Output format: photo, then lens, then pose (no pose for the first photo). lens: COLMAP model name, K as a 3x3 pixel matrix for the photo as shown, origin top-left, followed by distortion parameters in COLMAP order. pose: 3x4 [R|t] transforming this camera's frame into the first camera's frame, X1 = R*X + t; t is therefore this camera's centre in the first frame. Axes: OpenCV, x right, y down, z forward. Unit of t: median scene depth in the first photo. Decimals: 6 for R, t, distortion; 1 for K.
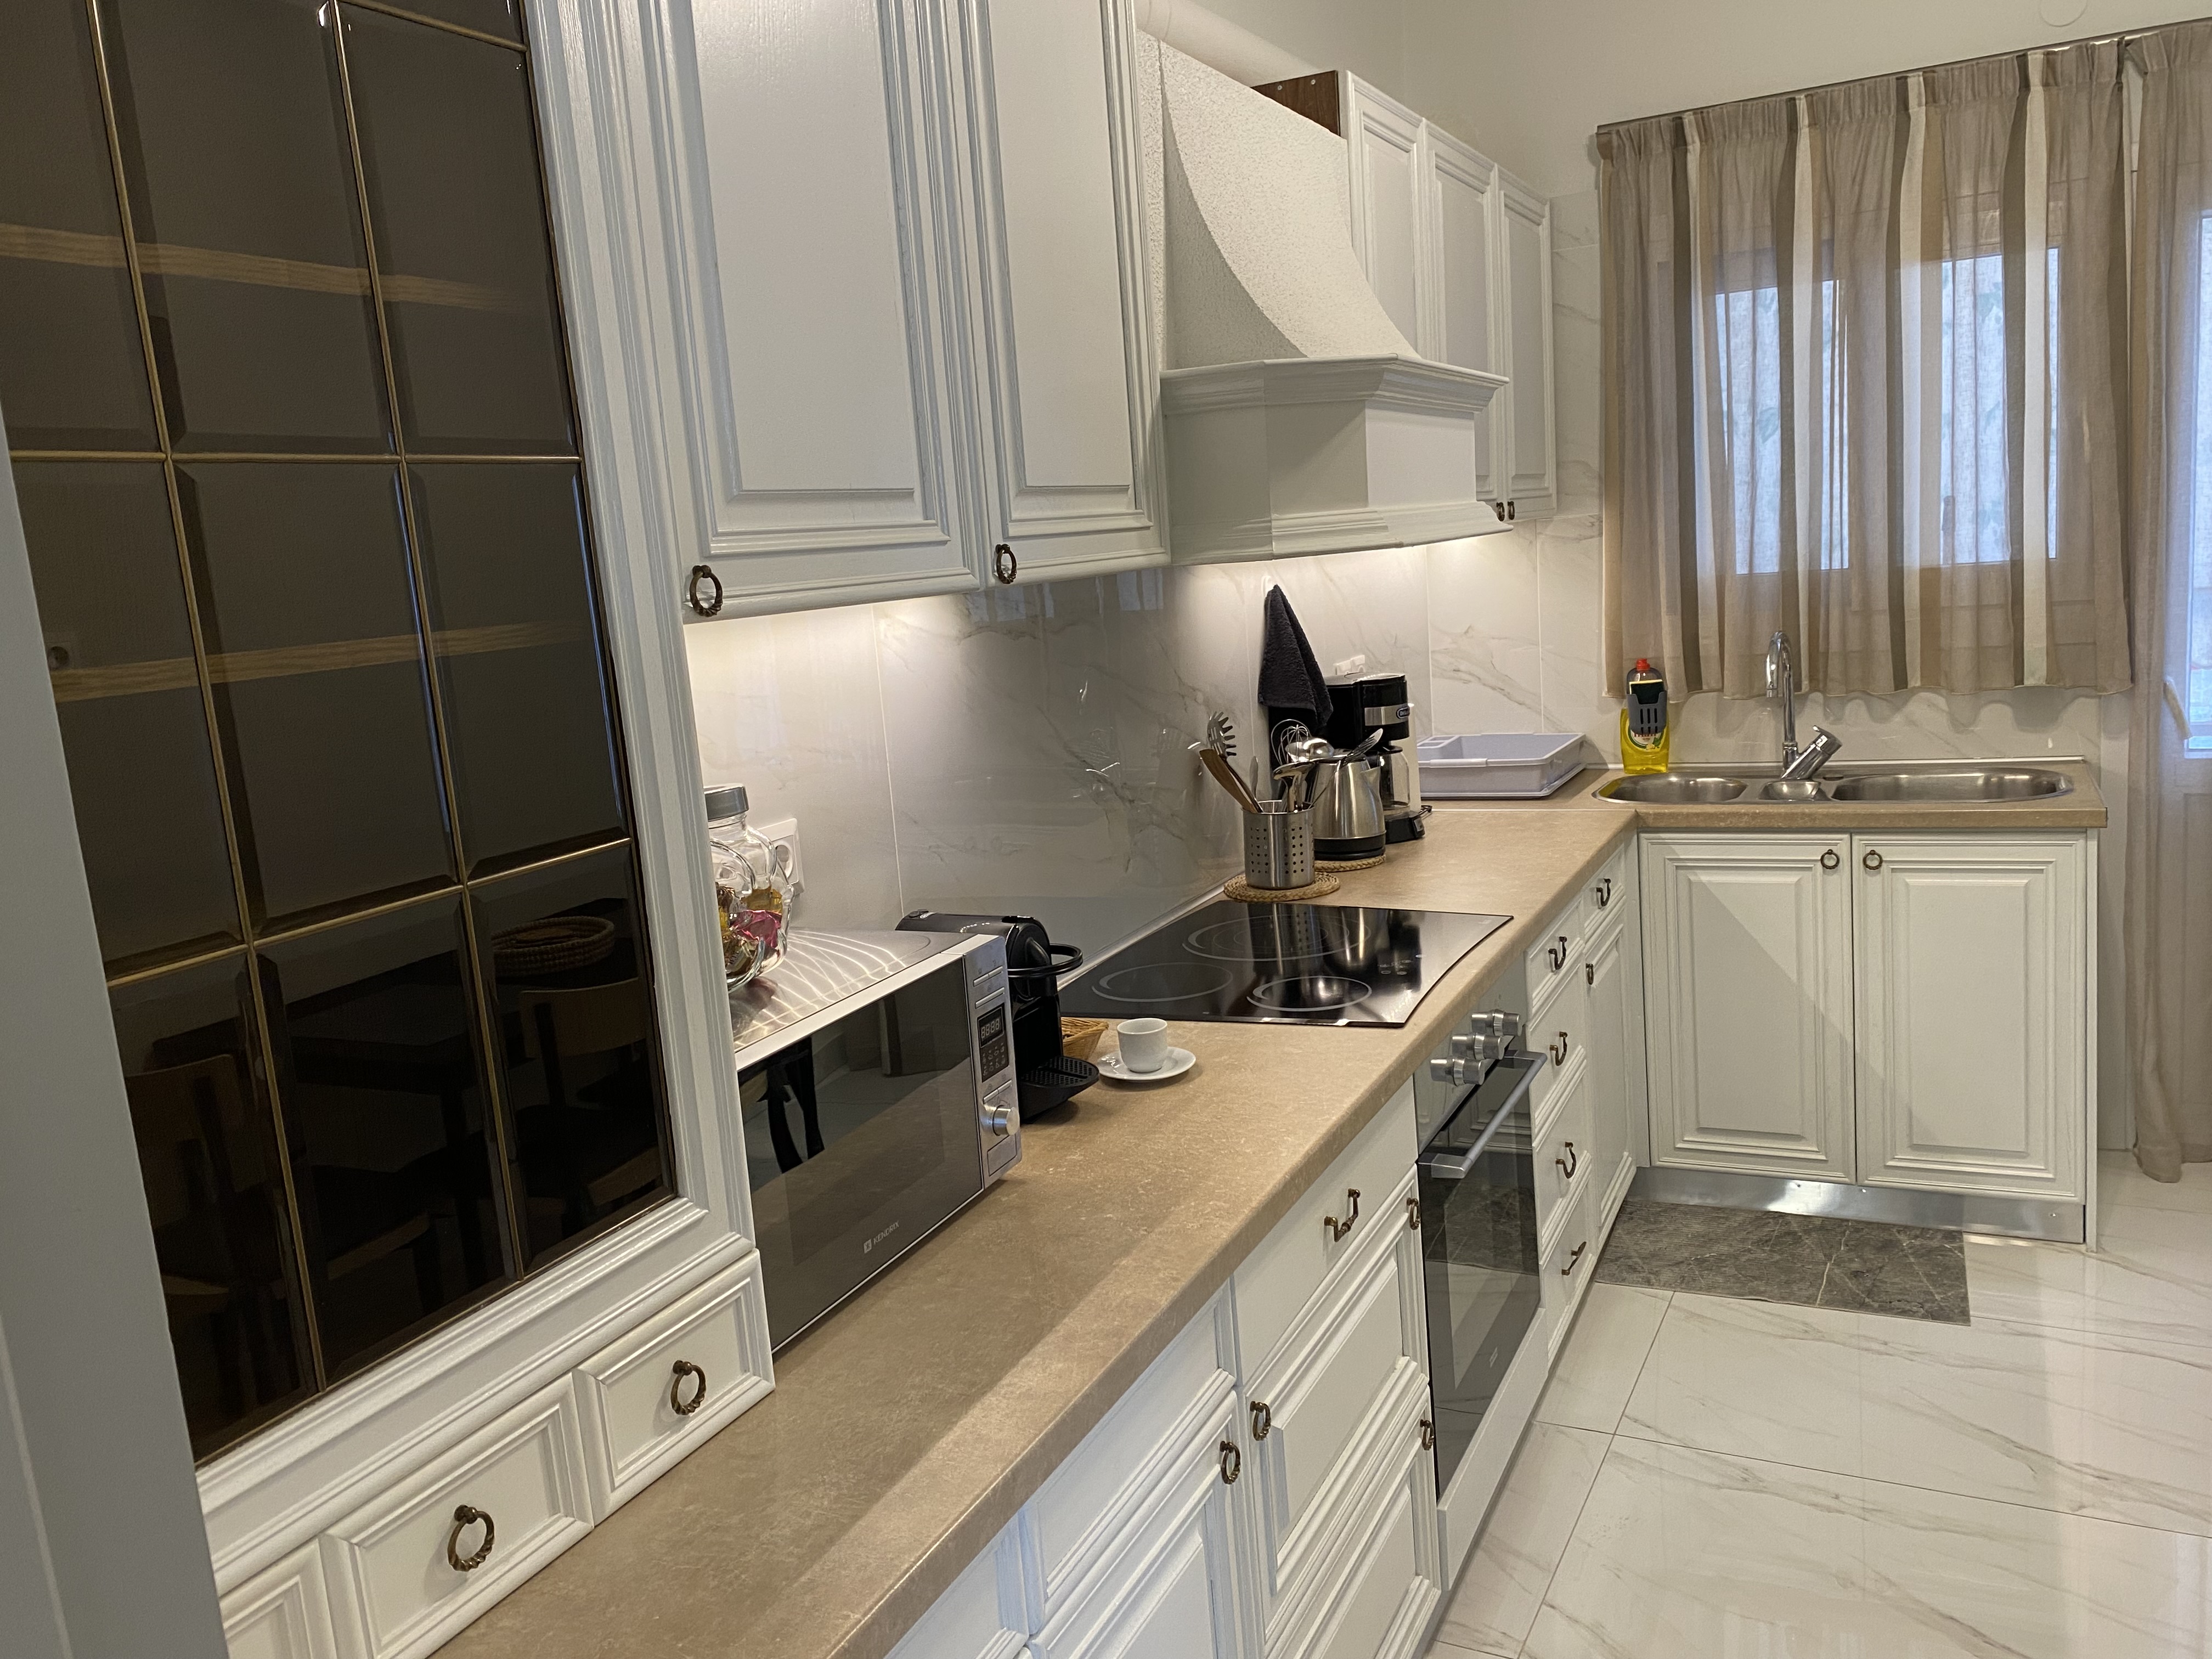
lens RADIAL K [[1683.9, 0, 1138.5], [0, 1683.9, 795.2], [0, 0, 1]] dist [0.037108, -0.046402]
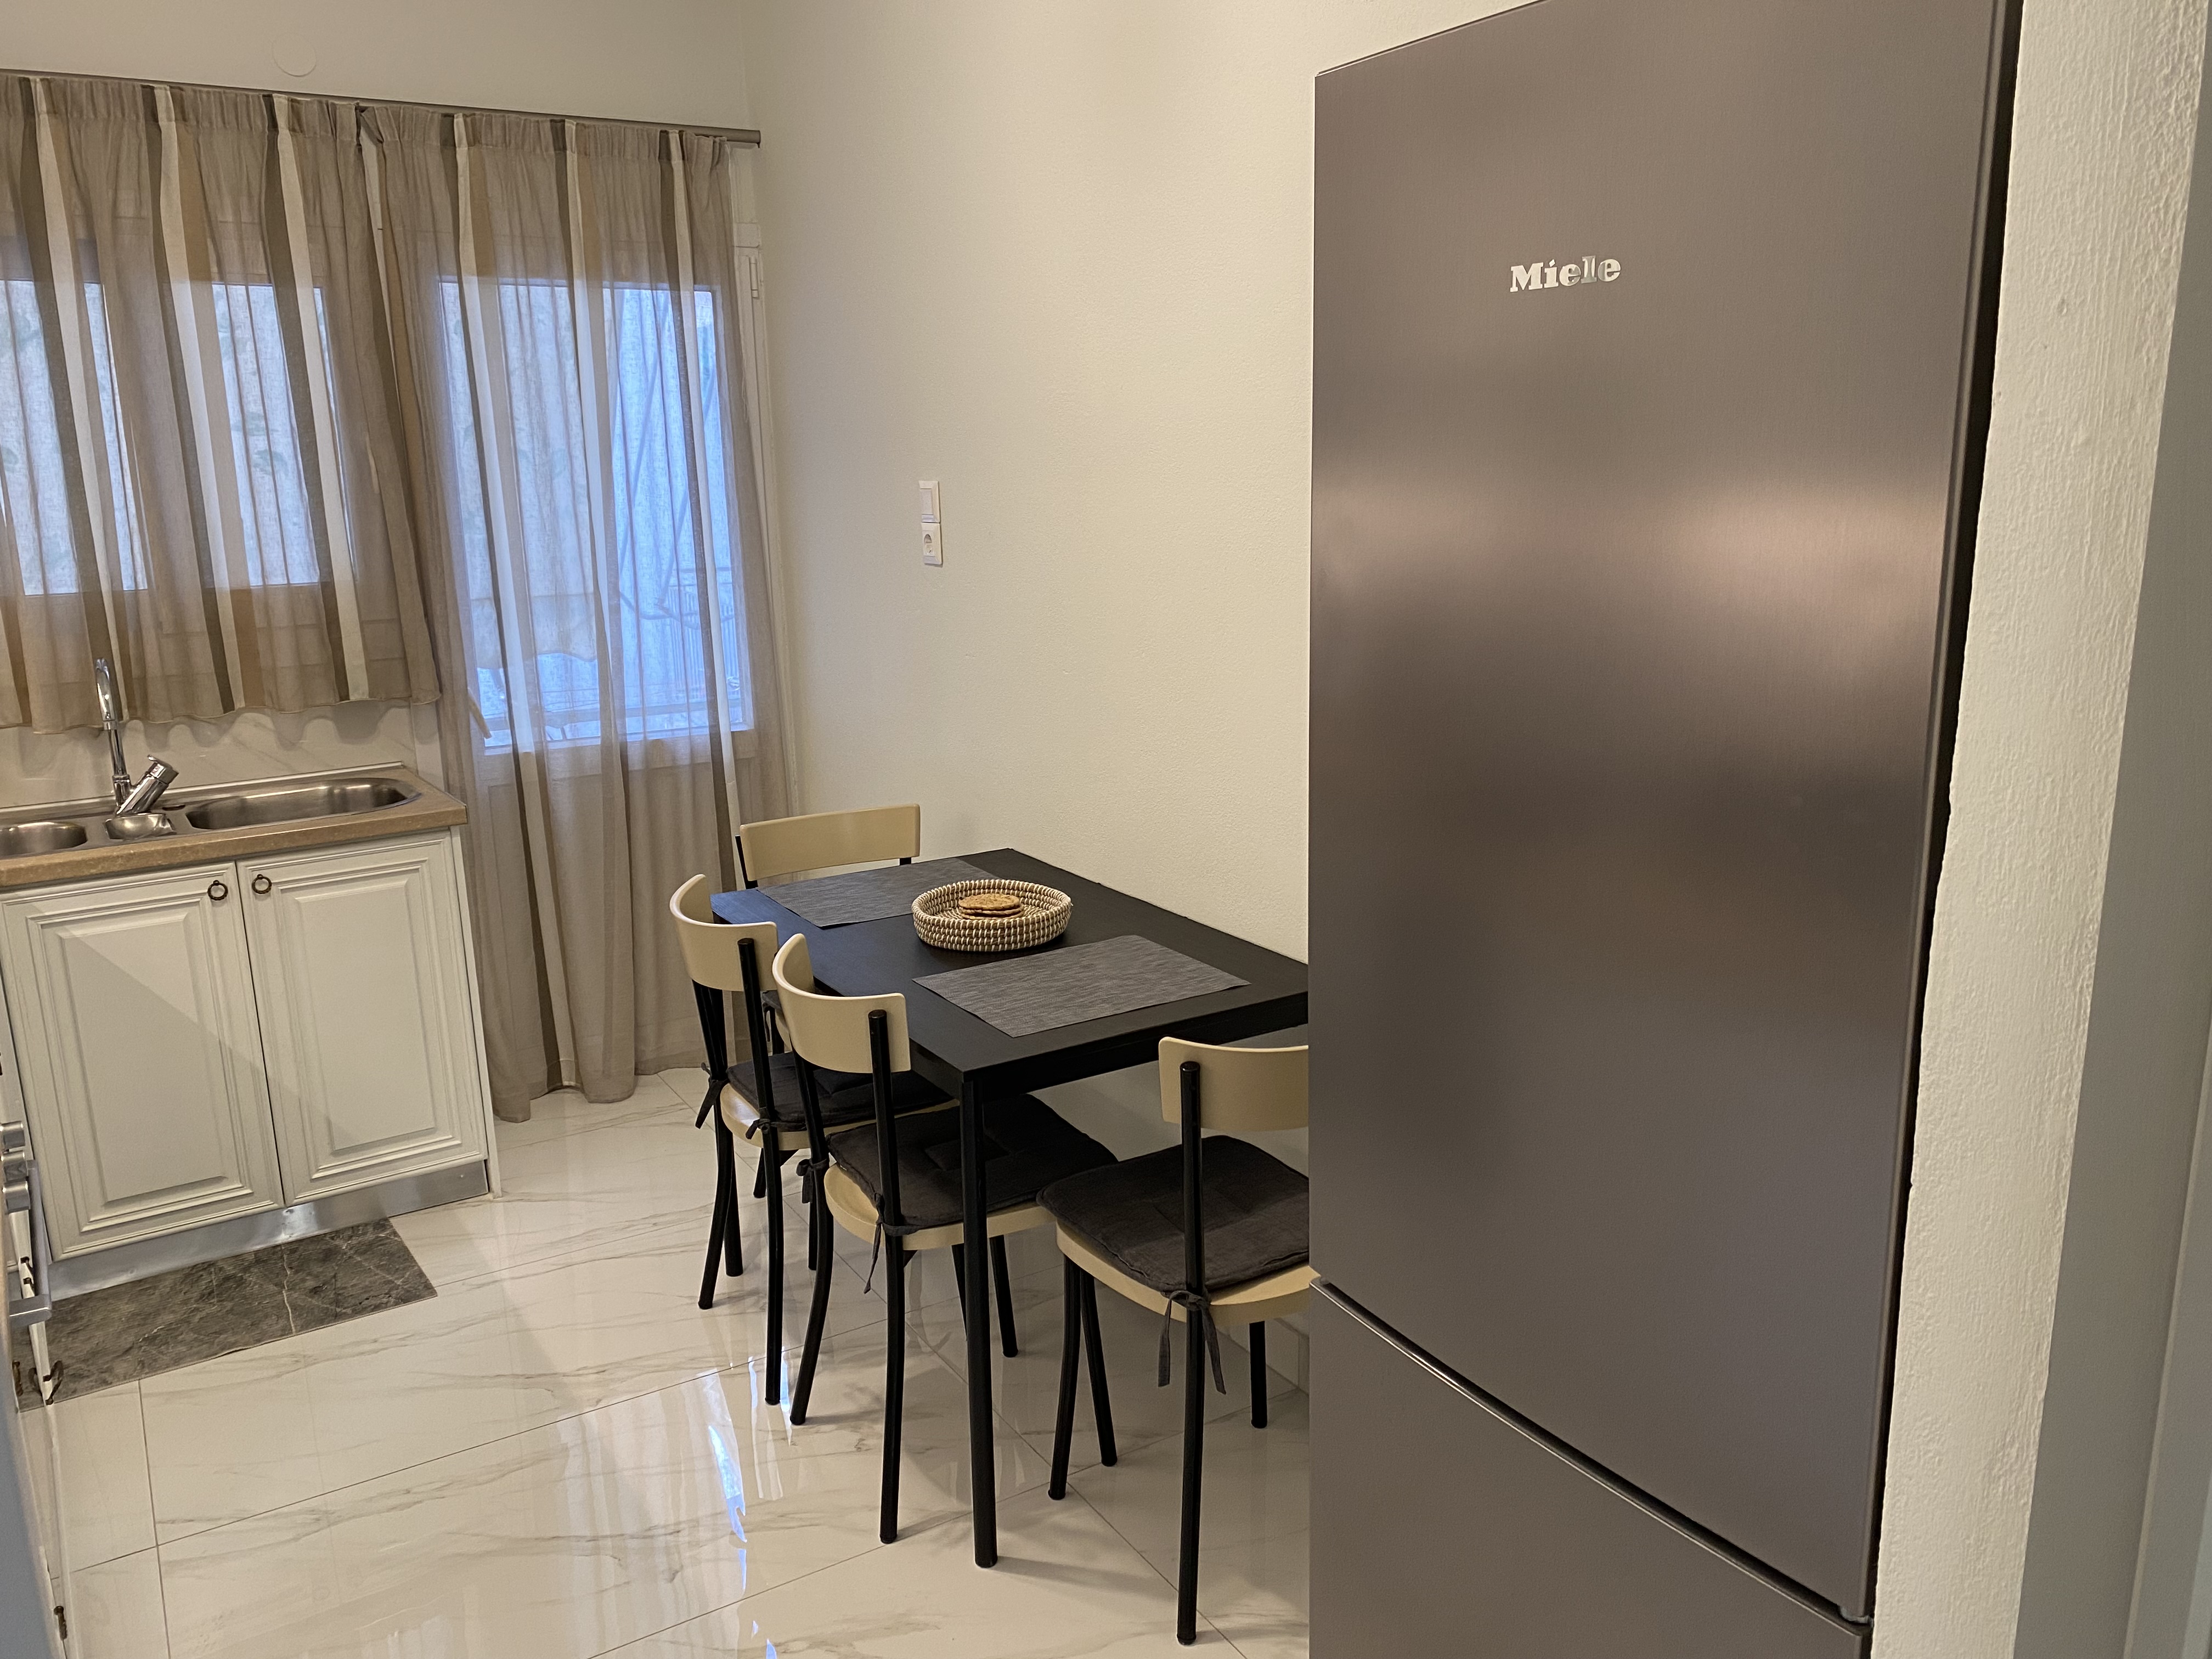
lens RADIAL K [[1683.9, 0, 1098.7], [0, 1683.9, 807.0], [0, 0, 1]] dist [0.037108, -0.046402]
pose [[0.513431, -0.113969, 0.850529, -0.162053], [0.107970, 0.991845, 0.067727, -0.021764], [-0.851311, 0.057058, 0.521549, 0.055635]]
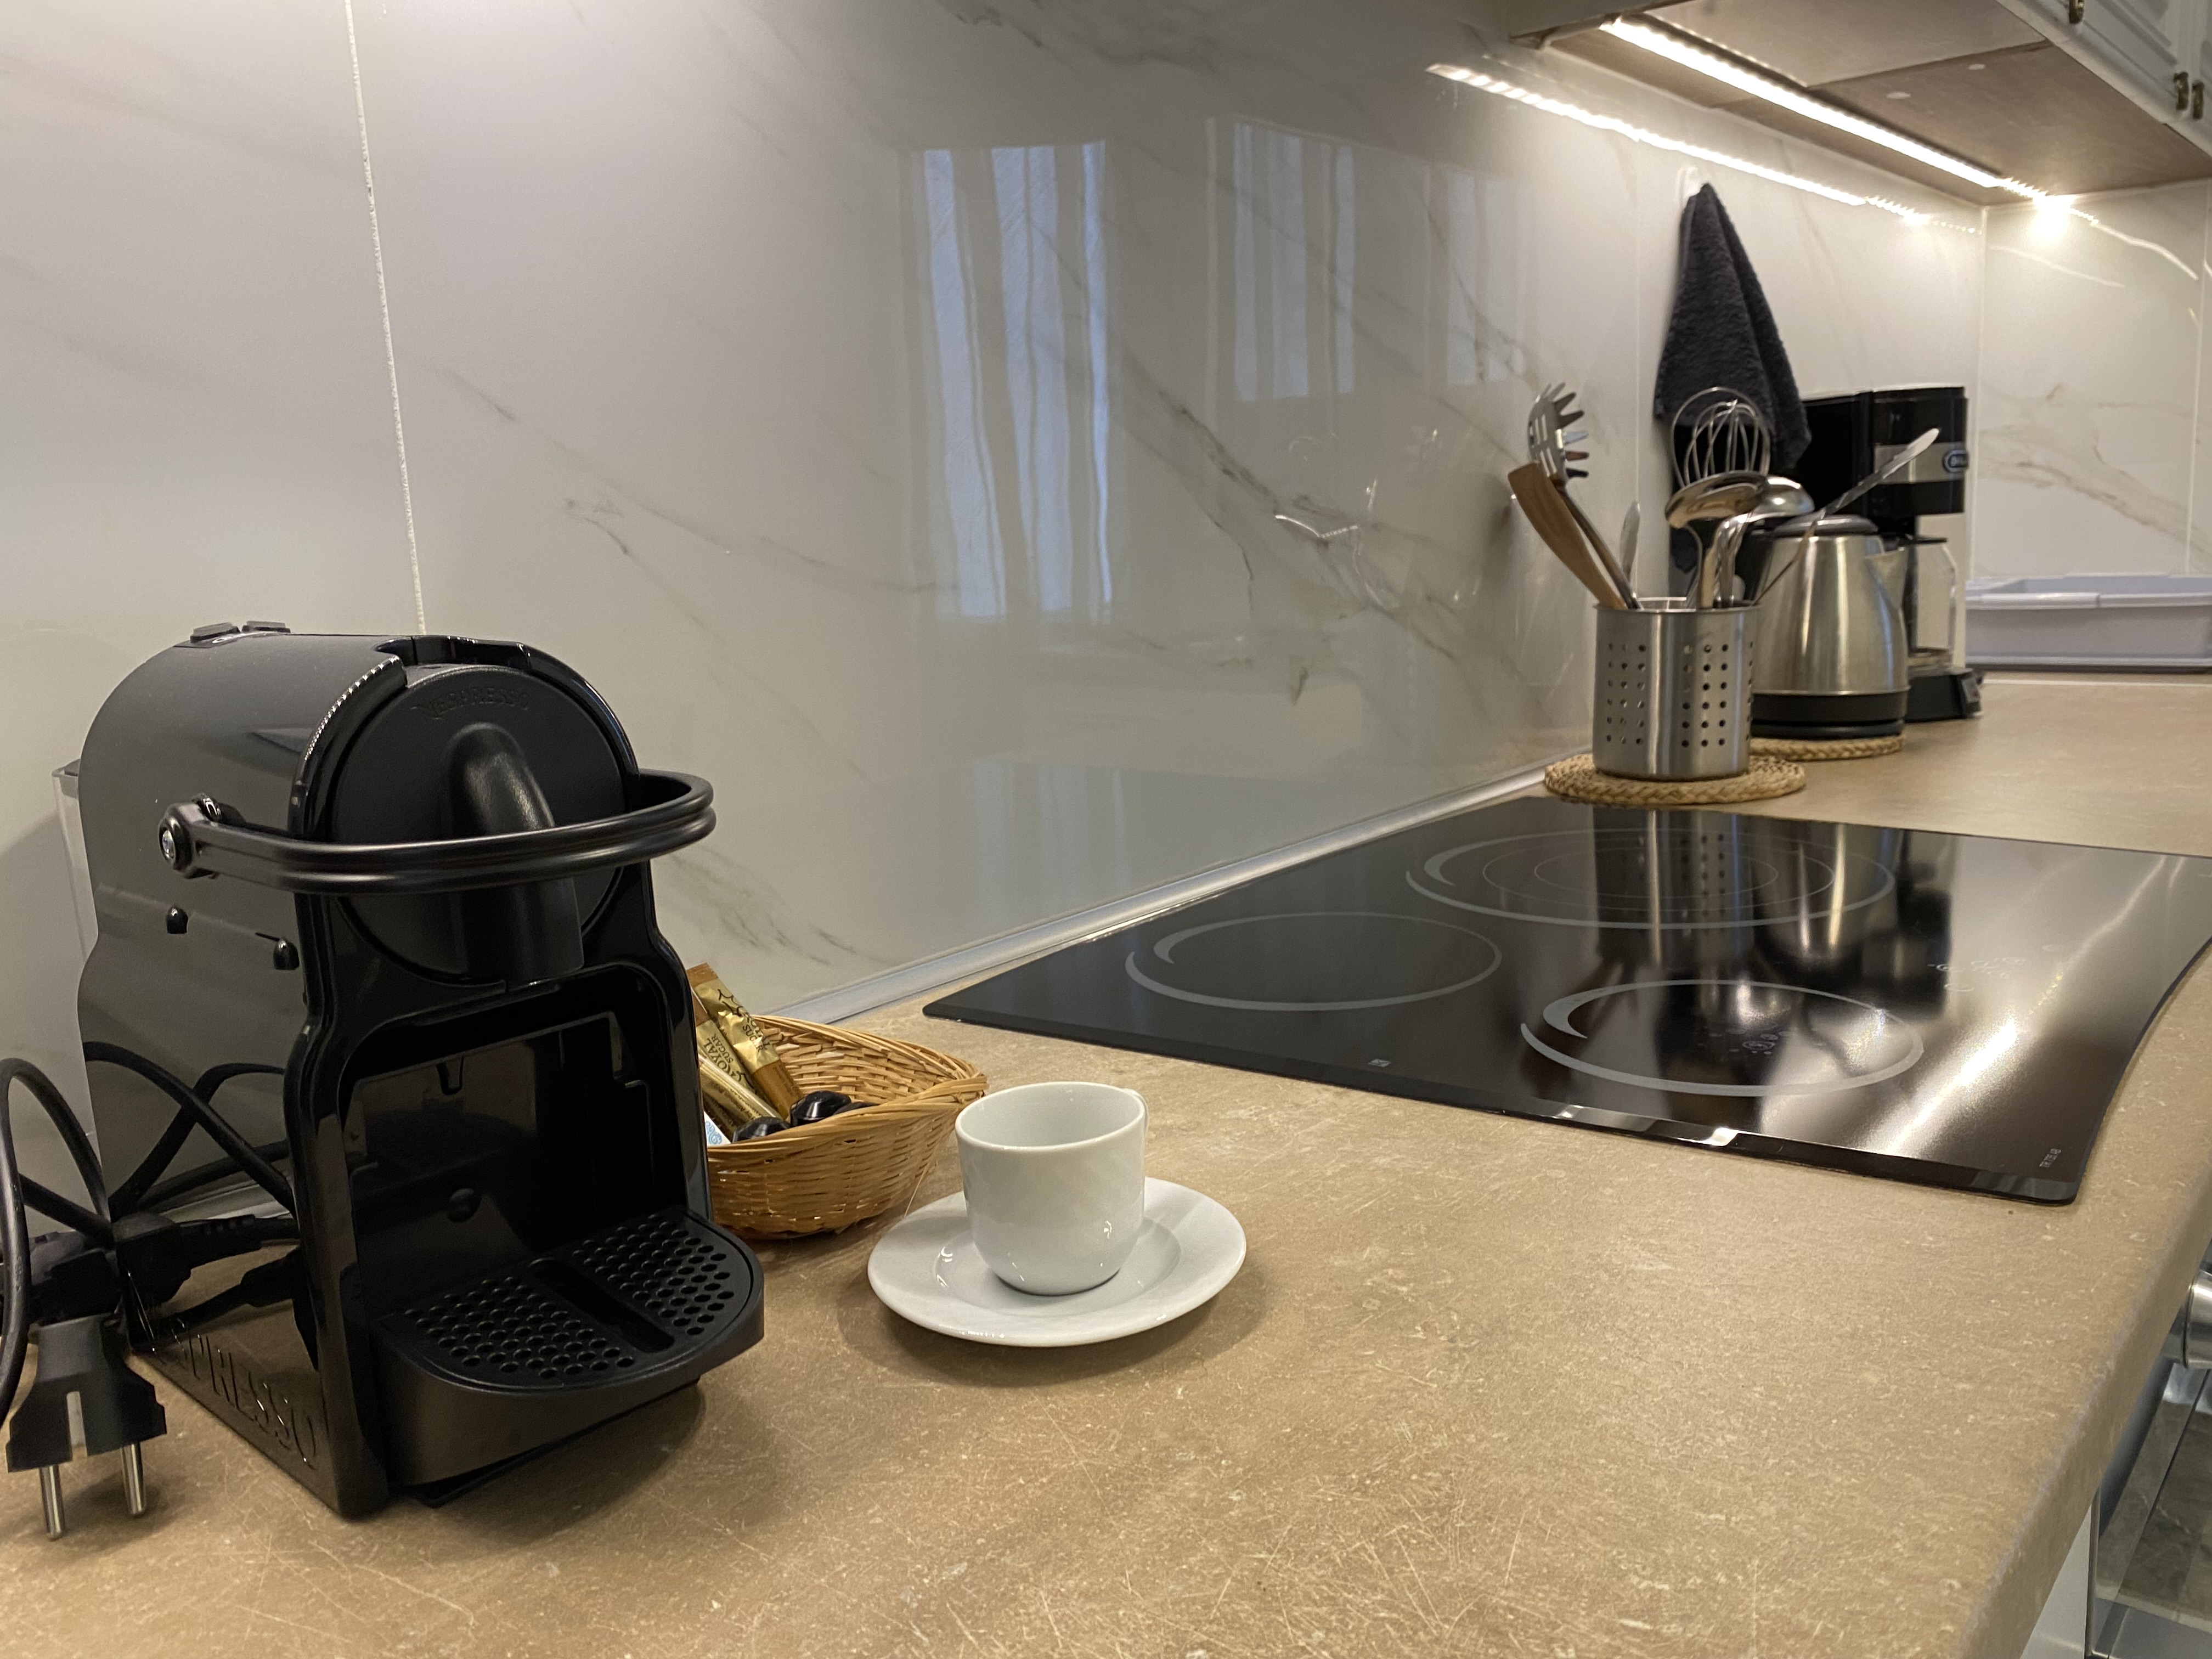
lens RADIAL K [[1683.9, 0, 1162.4], [0, 1683.9, 870.0], [0, 0, 1]] dist [0.037108, -0.046402]
pose [[0.974685, 0.064874, -0.213963, 0.045321], [-0.051564, 0.996405, 0.067218, 0.051187], [0.217555, -0.054484, 0.974526, 0.471317]]
